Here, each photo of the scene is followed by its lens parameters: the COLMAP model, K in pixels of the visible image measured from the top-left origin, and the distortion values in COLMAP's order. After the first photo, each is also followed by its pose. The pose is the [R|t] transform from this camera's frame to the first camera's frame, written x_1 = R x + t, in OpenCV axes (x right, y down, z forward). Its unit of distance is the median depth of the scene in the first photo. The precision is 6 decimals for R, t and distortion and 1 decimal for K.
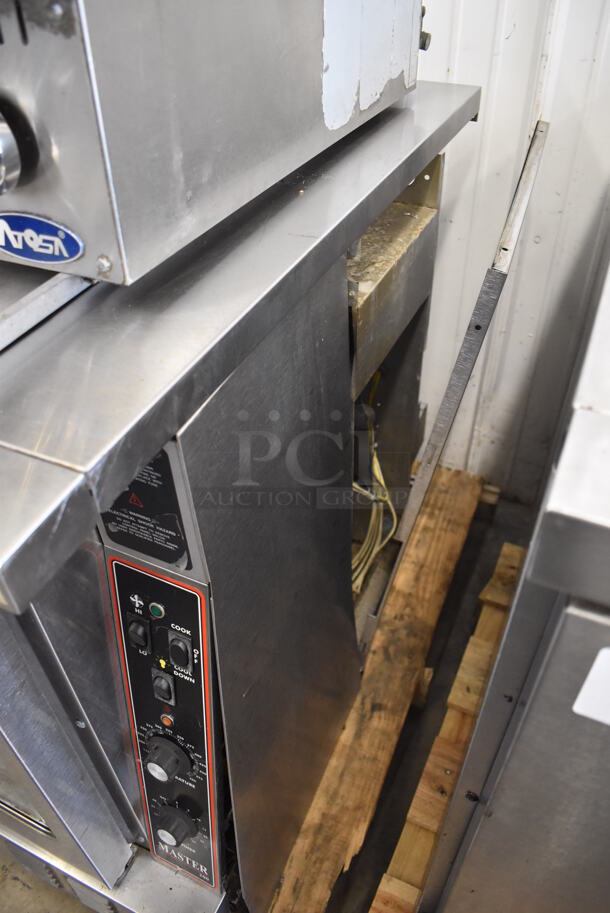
lens RADIAL K [[706.4, 0, 301.4], [0, 706.4, 458.7], [0, 0, 1]] dist [-0.099849, 0.012264]
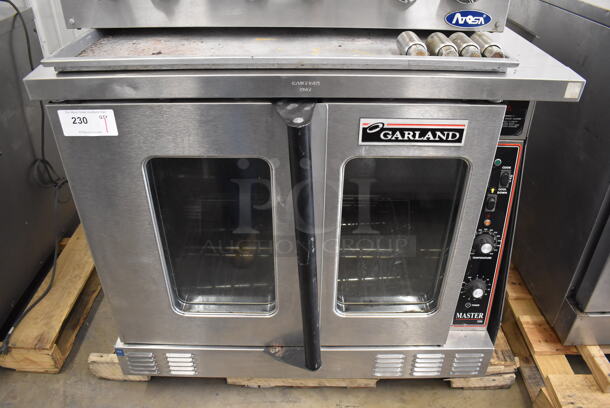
lens RADIAL K [[471.9, 0, 306.3], [0, 471.9, 203.9], [0, 0, 1]] dist [-0.099849, 0.012264]
pose [[0.907198, -0.205220, 0.367257, -0.936681], [0.253300, 0.963437, -0.087342, 0.207855], [-0.335904, 0.172262, 0.926010, -0.201260]]
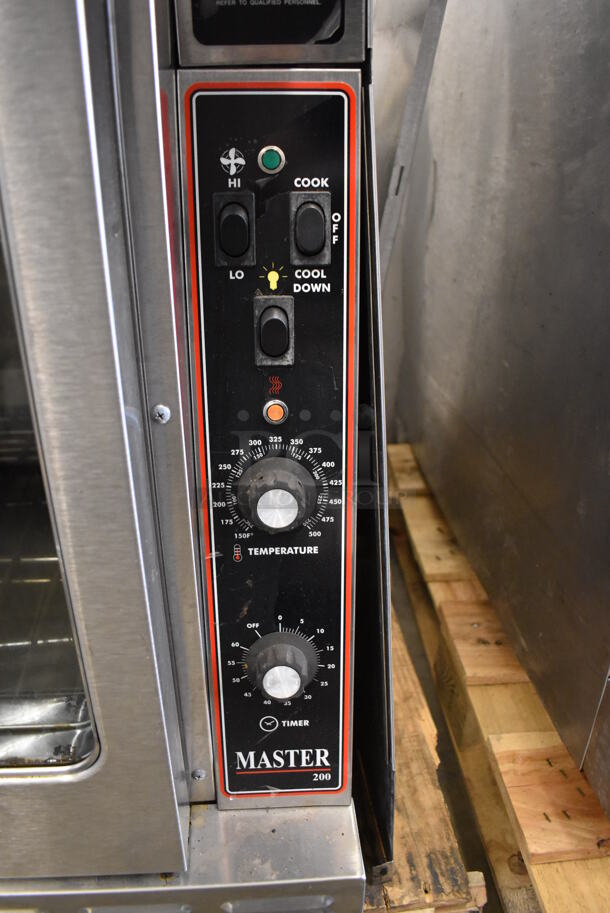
lens RADIAL K [[706.4, 0, 308.3], [0, 706.4, 457.2], [0, 0, 1]] dist [-0.099849, 0.012264]
pose [[0.869369, -0.193670, 0.454631, -0.329785], [0.300575, 0.937489, -0.175410, 0.378017], [-0.392240, 0.289147, 0.873236, 0.303541]]
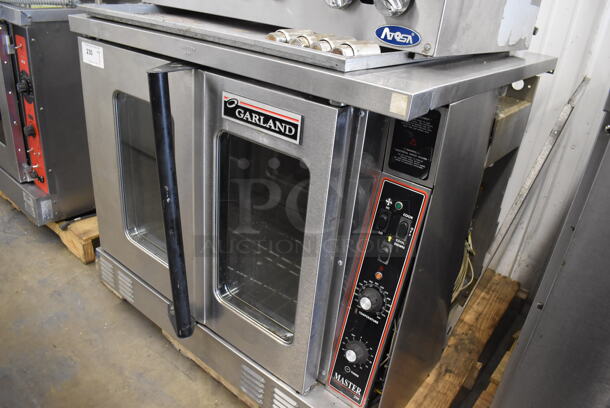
lens RADIAL K [[471.9, 0, 306.5], [0, 471.9, 202.4], [0, 0, 1]] dist [-0.099849, 0.012264]
pose [[0.963085, 0.213326, -0.164192, -0.152114], [-0.249636, 0.935999, -0.248170, 0.398379], [0.100742, 0.279997, 0.954700, -0.268163]]
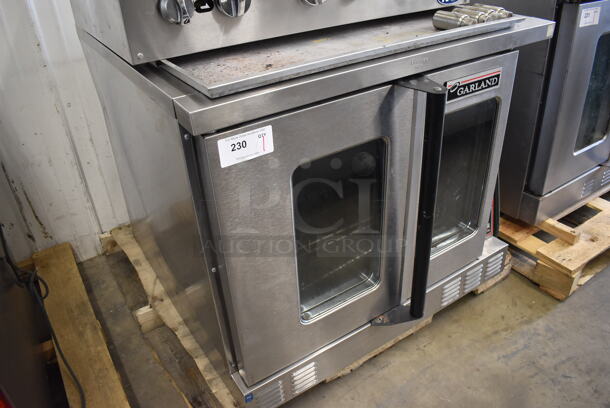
lens RADIAL K [[471.9, 0, 304.7], [0, 471.9, 203.2], [0, 0, 1]] dist [-0.099849, 0.012264]
pose [[0.531504, -0.449963, 0.717660, -1.543981], [0.585238, 0.807577, 0.072908, -0.033691], [-0.612372, 0.381251, 0.692567, 0.102215]]
